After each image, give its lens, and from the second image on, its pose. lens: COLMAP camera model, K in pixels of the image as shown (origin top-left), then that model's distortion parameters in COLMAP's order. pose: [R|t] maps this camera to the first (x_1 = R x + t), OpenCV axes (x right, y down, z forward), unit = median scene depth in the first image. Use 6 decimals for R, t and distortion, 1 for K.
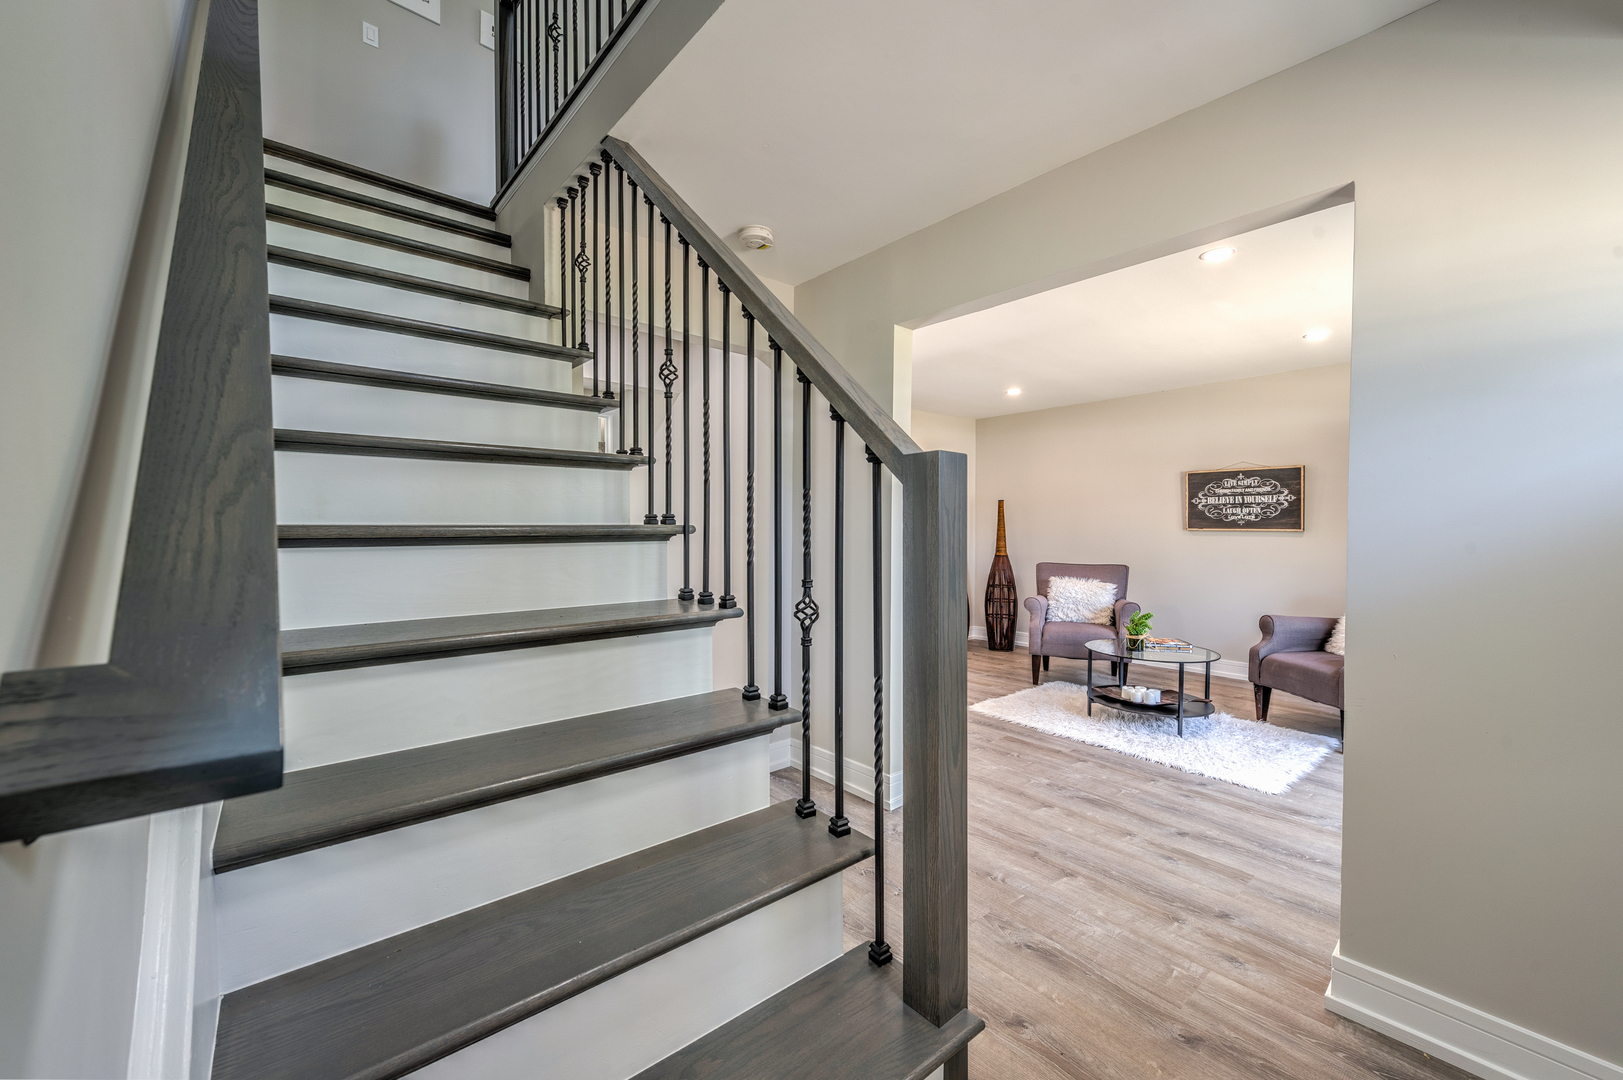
lens RADIAL K [[640.6, 0, 813.3], [0, 640.6, 537.9], [0, 0, 1]] dist [0.013715, -0.004202]
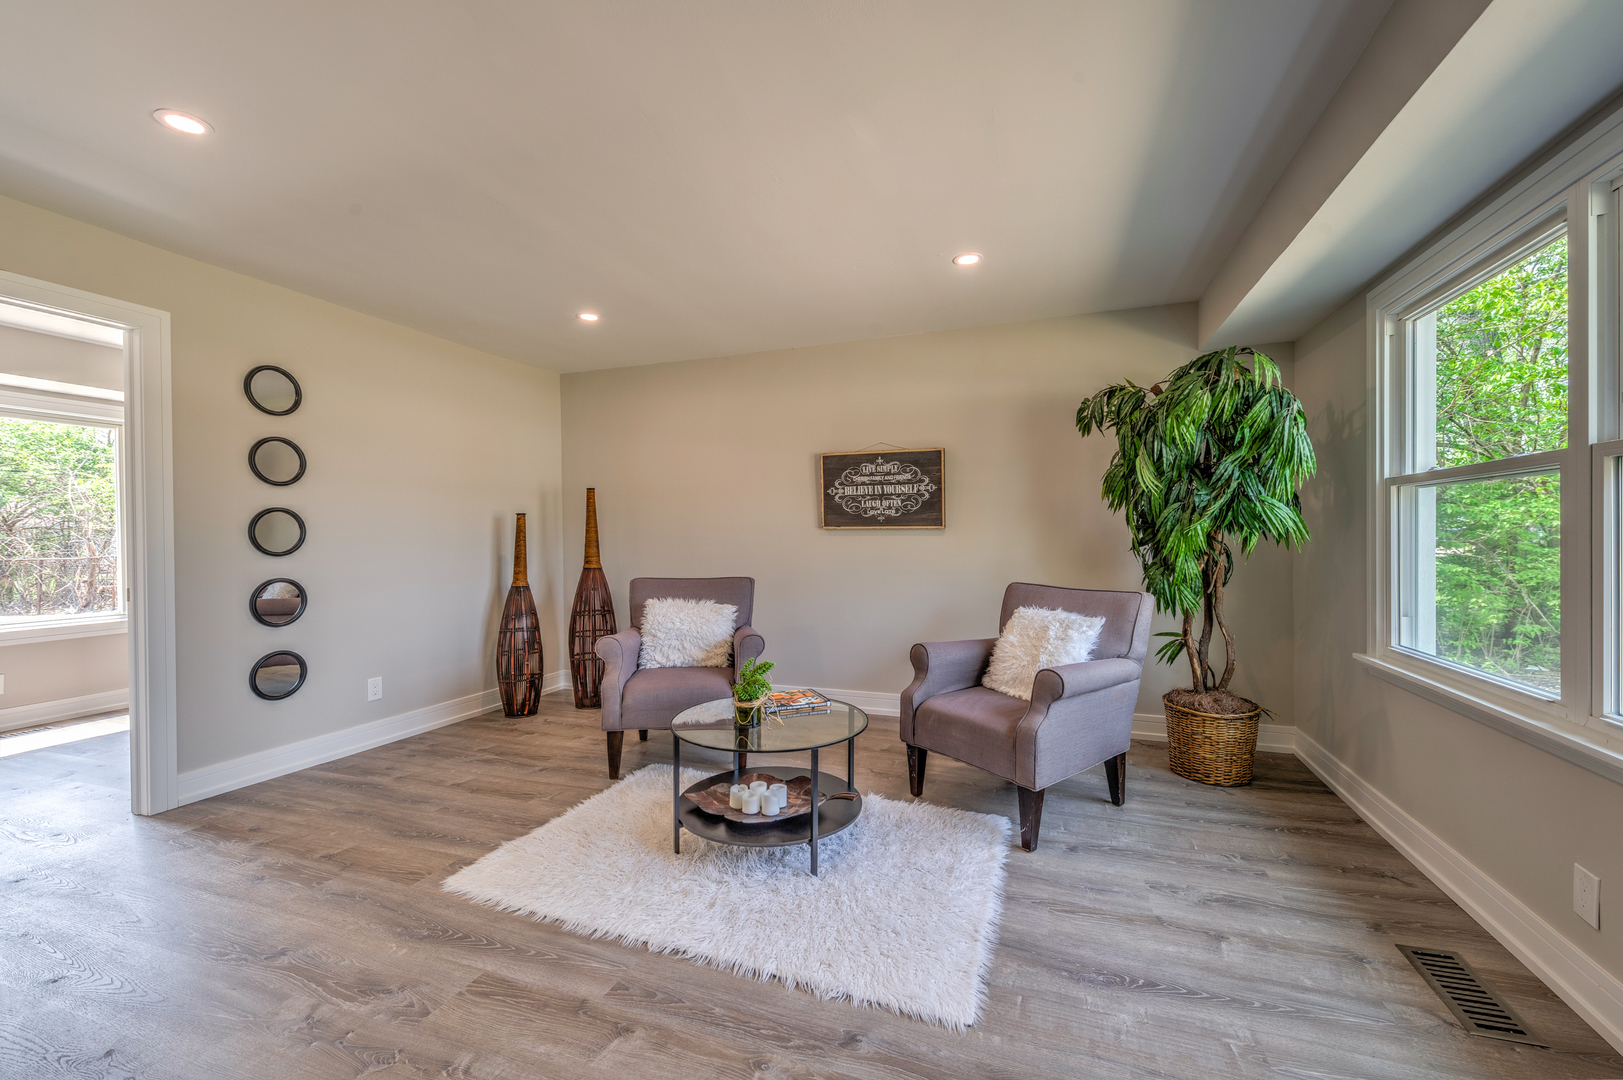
lens RADIAL K [[640.6, 0, 818.8], [0, 640.6, 541.0], [0, 0, 1]] dist [0.013715, -0.004202]
pose [[0.870982, -0.012036, 0.491168, 0.217731], [0.016238, 0.999859, -0.004292, 0.006557], [-0.491047, 0.011714, 0.871054, 0.364542]]
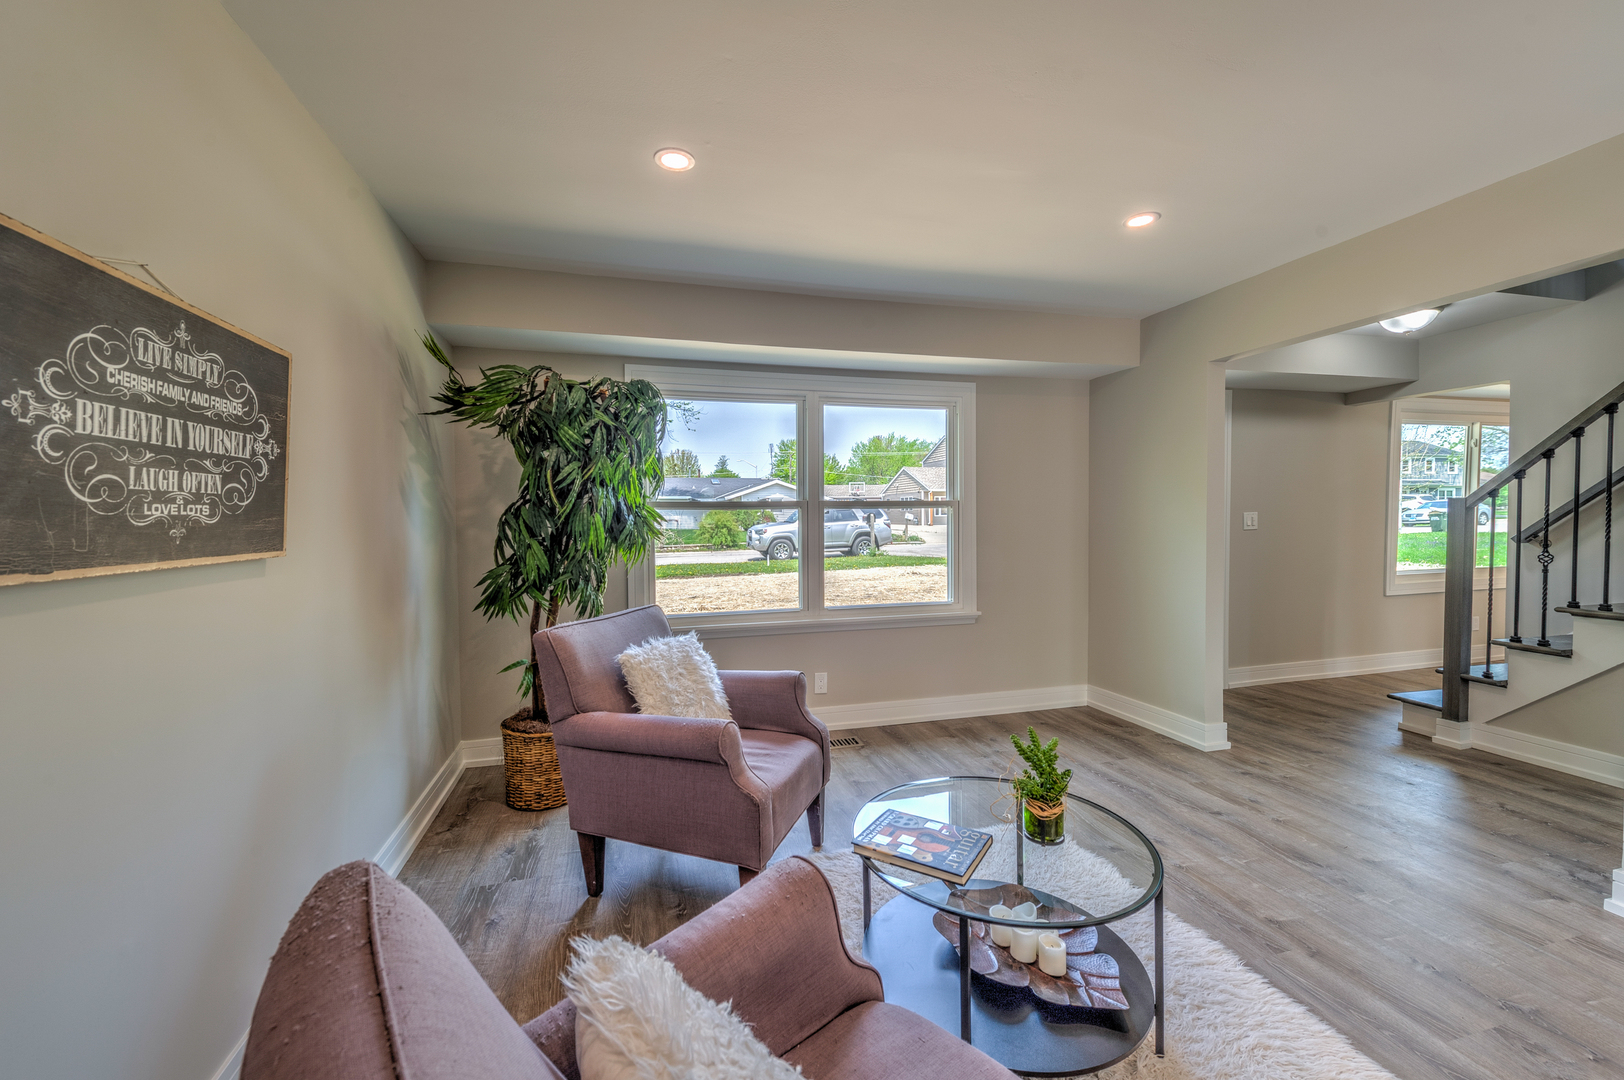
lens RADIAL K [[641.0, 0, 809.2], [0, 641.0, 536.9], [0, 0, 1]] dist [0.013715, -0.004202]
pose [[-0.899604, -0.013940, 0.436483, 0.373902], [0.008954, 0.998691, 0.050351, -0.033443], [-0.436614, 0.049205, -0.898302, 1.165874]]
